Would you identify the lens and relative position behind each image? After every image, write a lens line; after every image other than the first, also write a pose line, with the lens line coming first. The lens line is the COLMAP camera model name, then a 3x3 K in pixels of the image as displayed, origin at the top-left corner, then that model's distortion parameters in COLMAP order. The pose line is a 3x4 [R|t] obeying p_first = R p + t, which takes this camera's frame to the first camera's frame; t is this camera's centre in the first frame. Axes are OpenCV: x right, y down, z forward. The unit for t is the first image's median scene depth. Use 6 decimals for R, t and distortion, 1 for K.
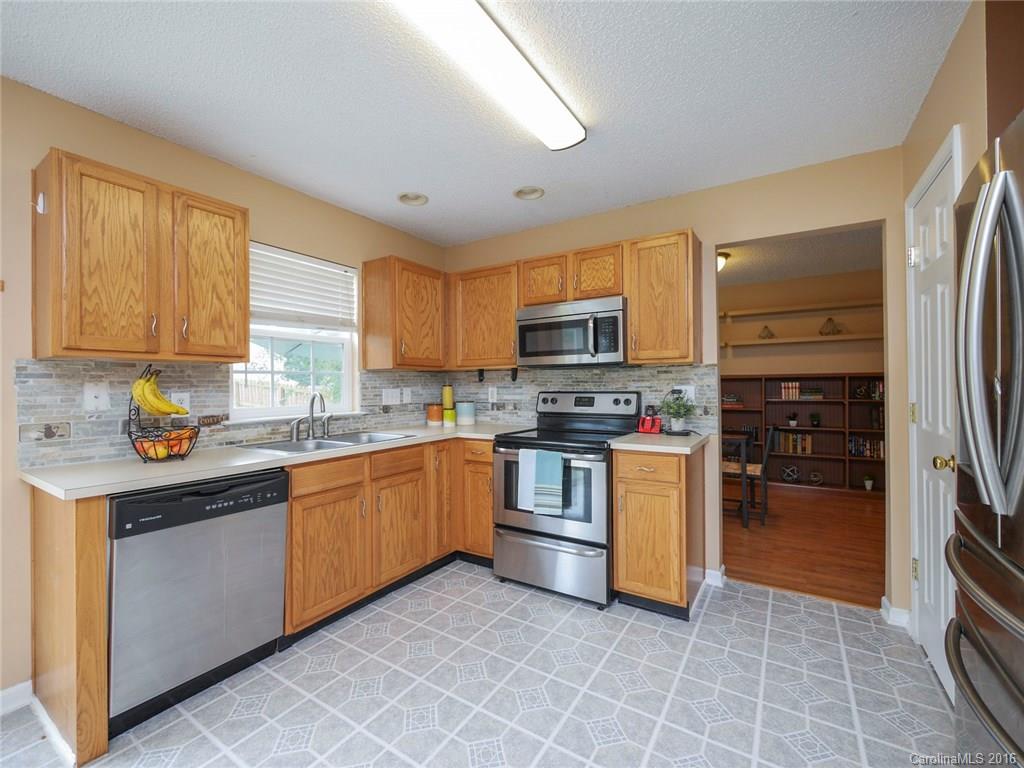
lens RADIAL K [[436.7, 0, 518.9], [0, 436.7, 383.7], [0, 0, 1]] dist [-0.003031, 0.000220]
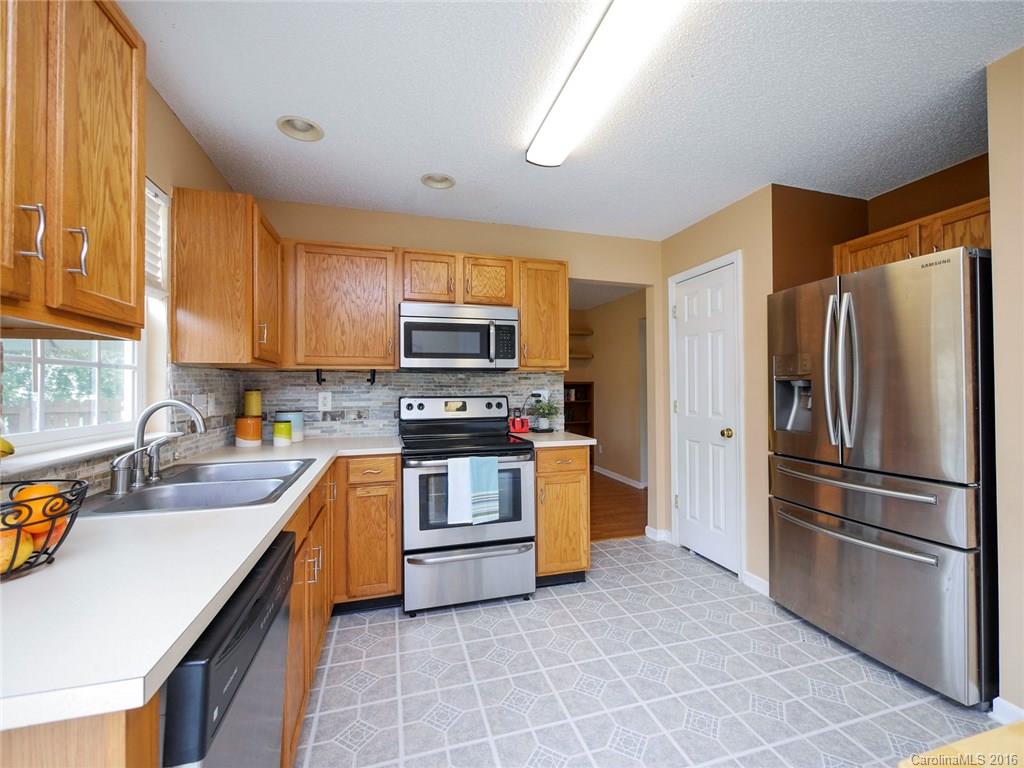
lens RADIAL K [[436.7, 0, 521.1], [0, 436.7, 383.5], [0, 0, 1]] dist [-0.003031, 0.000220]
pose [[0.658769, 0.014302, 0.752209, -0.561368], [-0.003203, 0.999864, -0.016206, 0.005803], [-0.752338, 0.008267, 0.658725, 0.269245]]
